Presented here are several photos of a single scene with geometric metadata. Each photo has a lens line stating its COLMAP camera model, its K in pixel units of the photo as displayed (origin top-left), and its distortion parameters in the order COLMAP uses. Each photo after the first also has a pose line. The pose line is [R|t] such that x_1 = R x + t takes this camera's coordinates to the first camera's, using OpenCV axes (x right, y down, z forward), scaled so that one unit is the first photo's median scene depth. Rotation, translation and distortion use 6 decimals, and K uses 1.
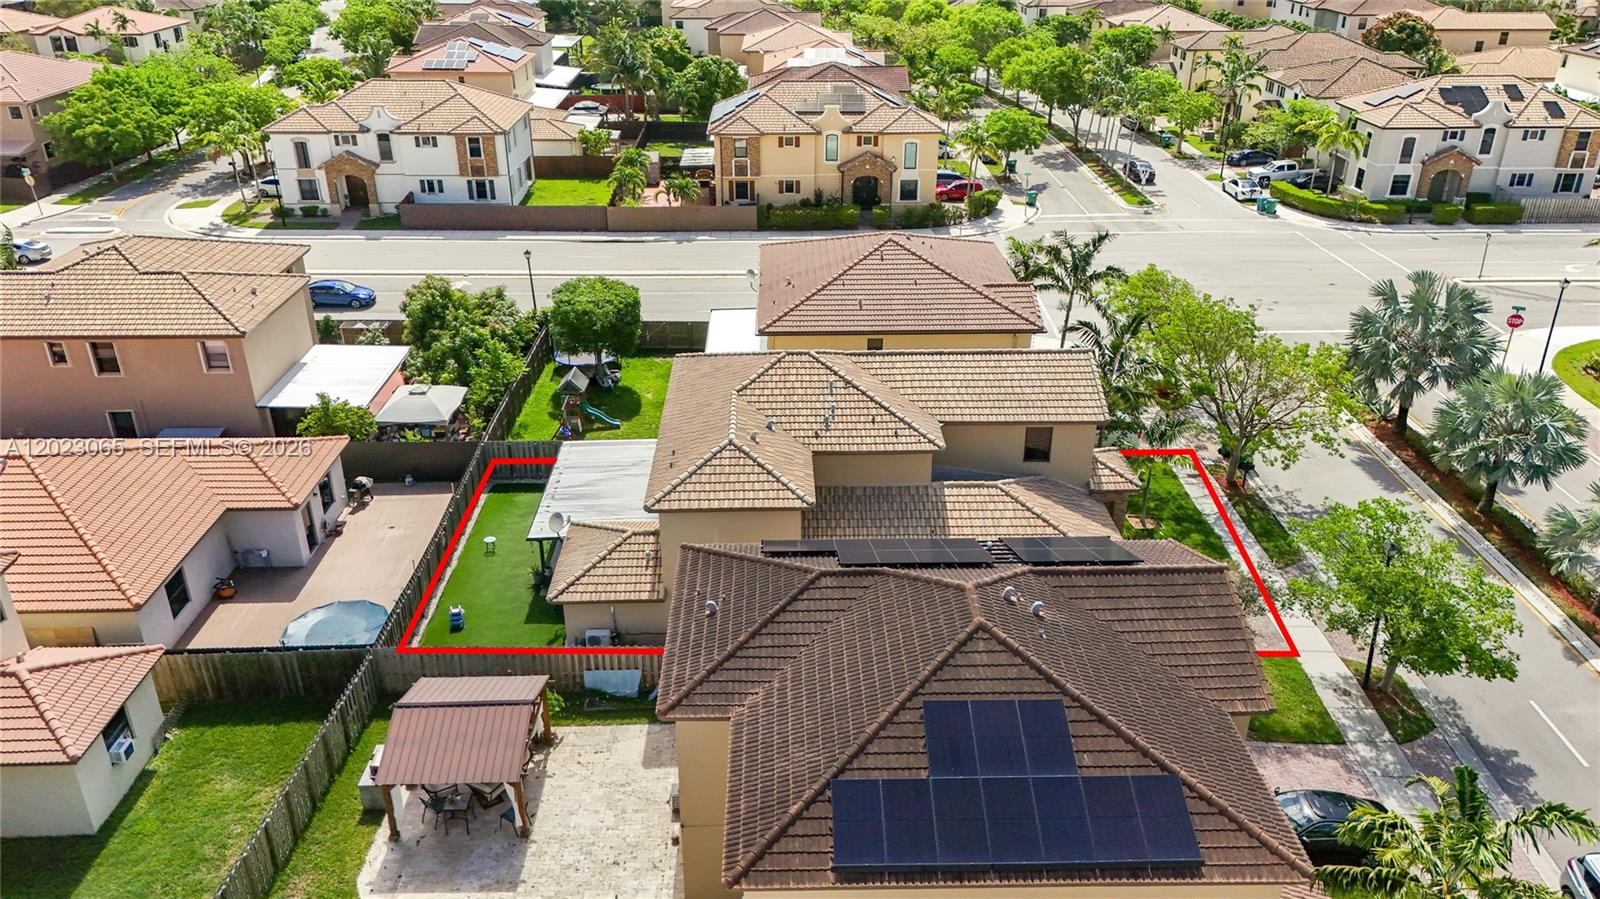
lens RADIAL K [[1181.7, 0, 809.3], [0, 1181.7, 448.4], [0, 0, 1]] dist [0.034140, -0.001896]
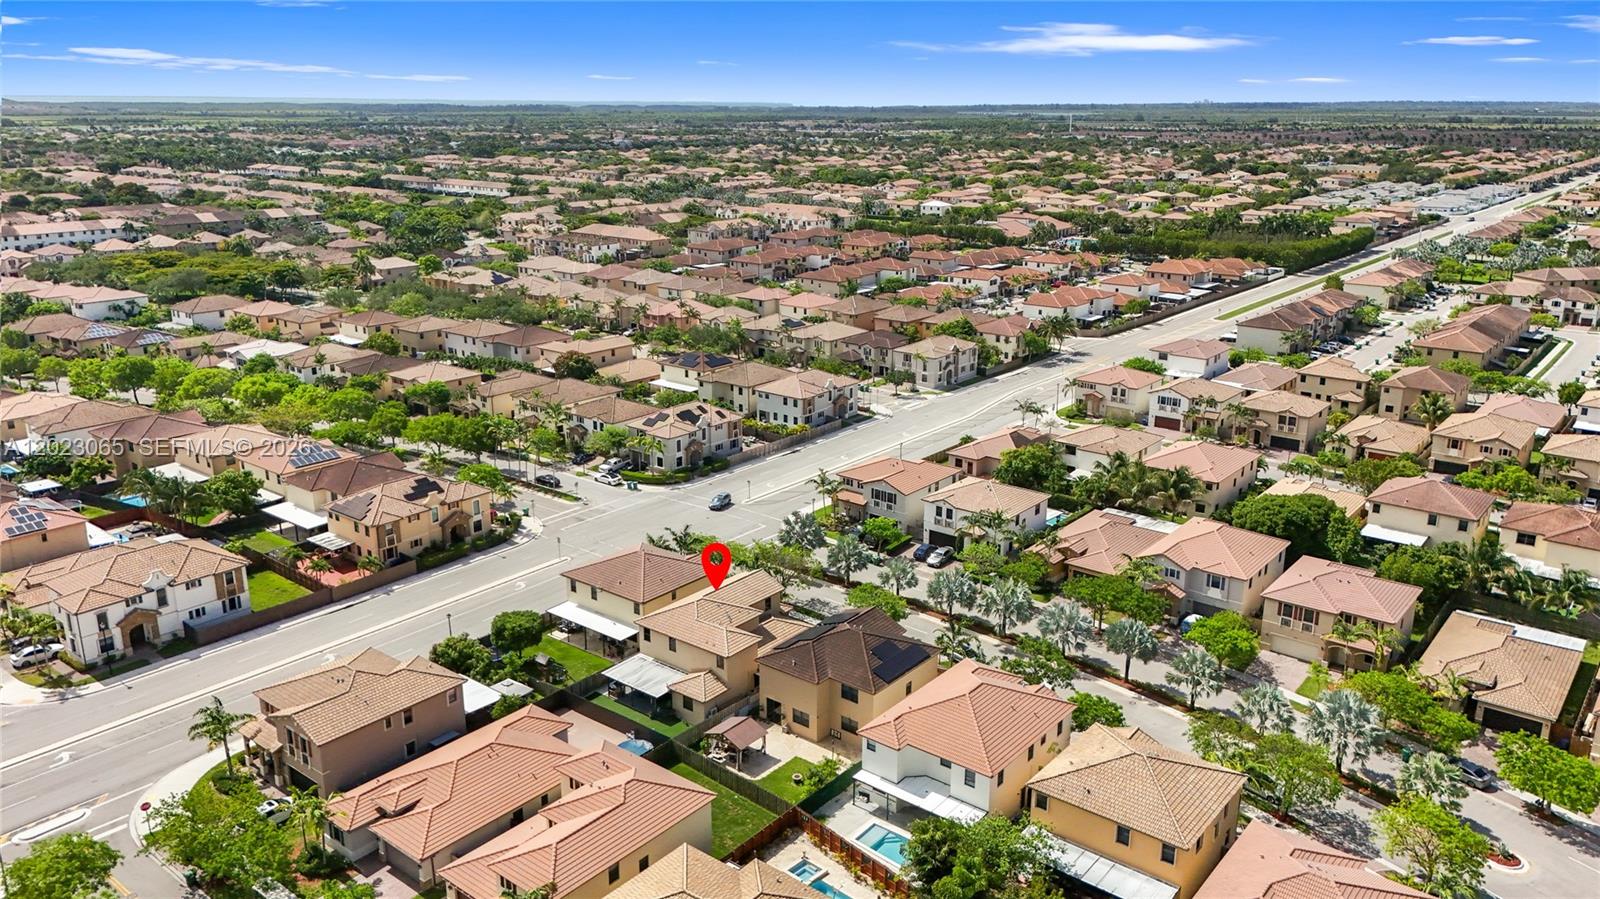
lens RADIAL K [[1181.7, 0, 809.3], [0, 1181.7, 448.4], [0, 0, 1]] dist [0.034140, -0.001896]
pose [[0.637773, -0.222281, 0.737453, -0.887303], [0.334739, 0.942295, -0.005469, -0.153540], [-0.693683, 0.250343, 0.675376, -0.571107]]
